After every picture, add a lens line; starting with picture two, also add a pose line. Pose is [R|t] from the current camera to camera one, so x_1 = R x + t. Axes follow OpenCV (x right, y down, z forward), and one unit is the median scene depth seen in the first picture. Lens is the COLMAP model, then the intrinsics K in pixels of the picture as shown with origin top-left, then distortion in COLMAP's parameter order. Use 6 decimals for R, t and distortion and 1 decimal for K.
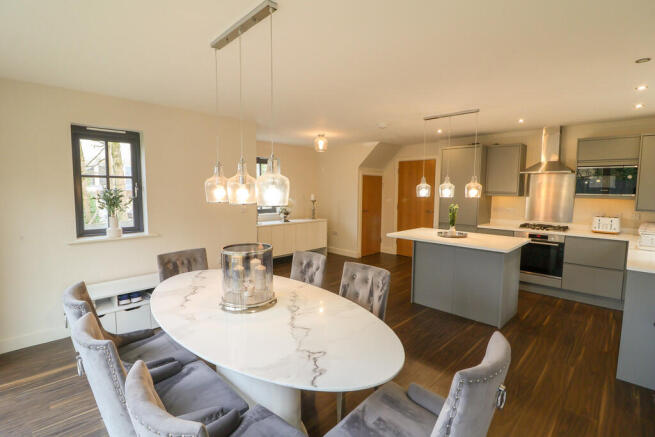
lens RADIAL K [[299.5, 0, 328.0], [0, 299.5, 211.0], [0, 0, 1]] dist [-0.025013, -0.000399]
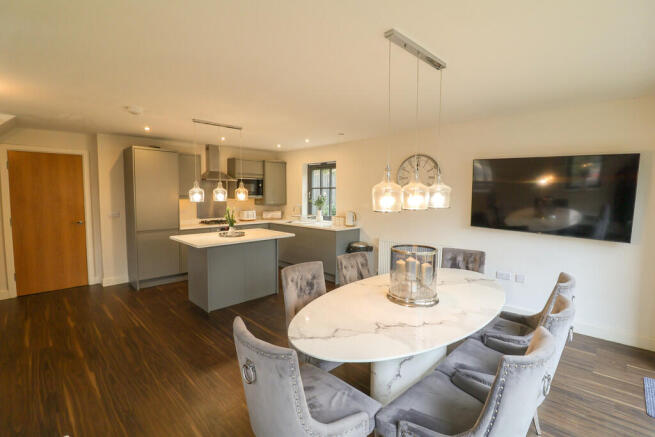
lens RADIAL K [[301.7, 0, 299.3], [0, 301.7, 220.1], [0, 0, 1]] dist [0.001282, 0.000021]
pose [[0.054987, -0.097242, 0.993741, -0.739654], [0.076799, 0.992710, 0.092891, -0.062287], [-0.995529, 0.071211, 0.062054, 0.708950]]
